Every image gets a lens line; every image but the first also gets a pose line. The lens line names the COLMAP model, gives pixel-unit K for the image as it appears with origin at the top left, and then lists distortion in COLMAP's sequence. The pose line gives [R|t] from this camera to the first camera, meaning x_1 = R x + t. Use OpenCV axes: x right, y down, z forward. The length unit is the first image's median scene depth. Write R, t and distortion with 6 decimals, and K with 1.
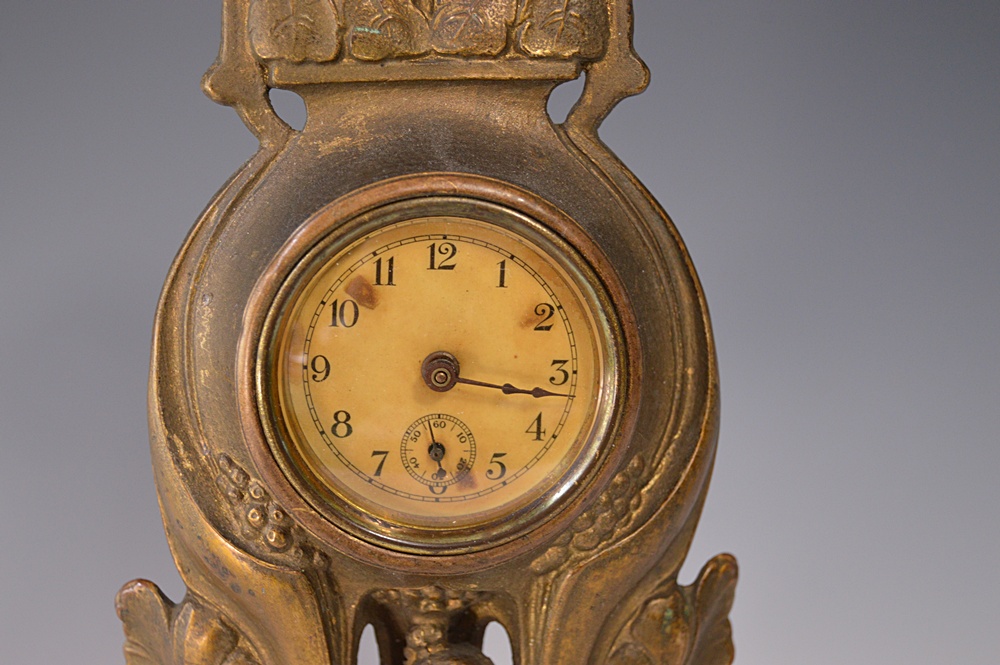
lens RADIAL K [[2191.3, 0, 498.9], [0, 2191.3, 341.2], [0, 0, 1]] dist [-0.038444, 0.000000]
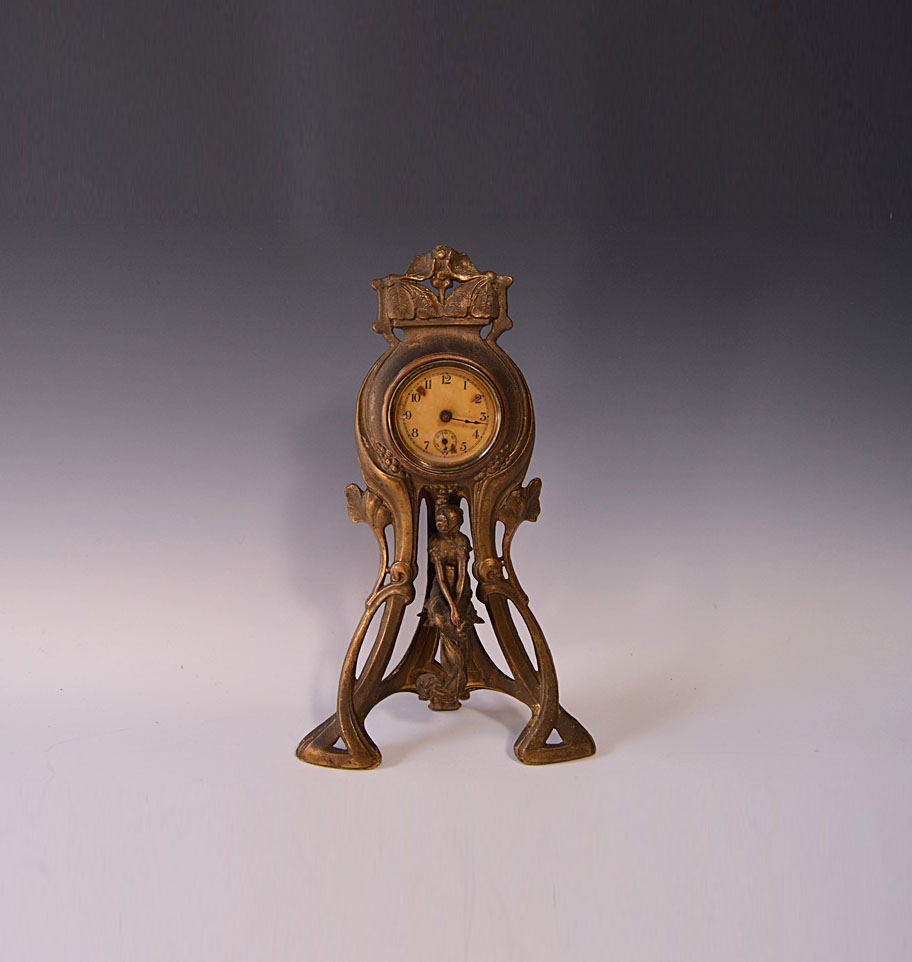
lens RADIAL K [[814.0, 0, 430.2], [0, 814.0, 486.7], [0, 0, 1]] dist [-0.098647, 0.003454]
pose [[0.997679, 0.008152, -0.067599, 0.030972], [-0.005383, 0.999143, 0.041050, 0.066651], [0.067876, -0.040590, 0.996868, -0.184639]]
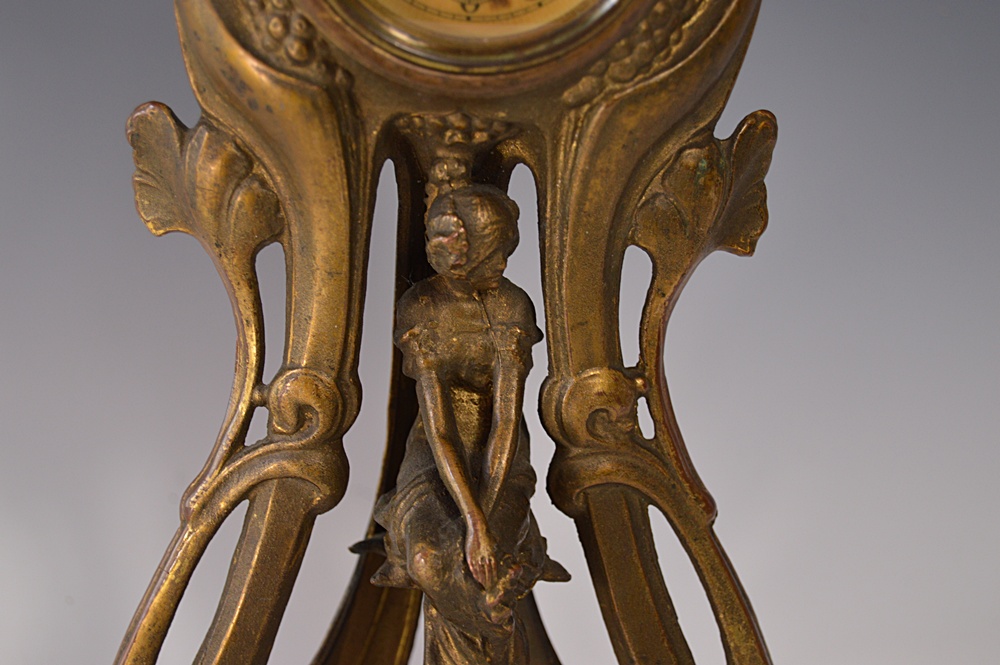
lens RADIAL K [[2191.3, 0, 493.2], [0, 2191.3, 329.7], [0, 0, 1]] dist [-0.038444, 0.000000]
pose [[0.998782, 0.049278, -0.002331, -0.008609], [-0.048937, 0.995631, 0.079518, 0.130027], [0.006239, -0.079307, 0.996831, 0.041086]]
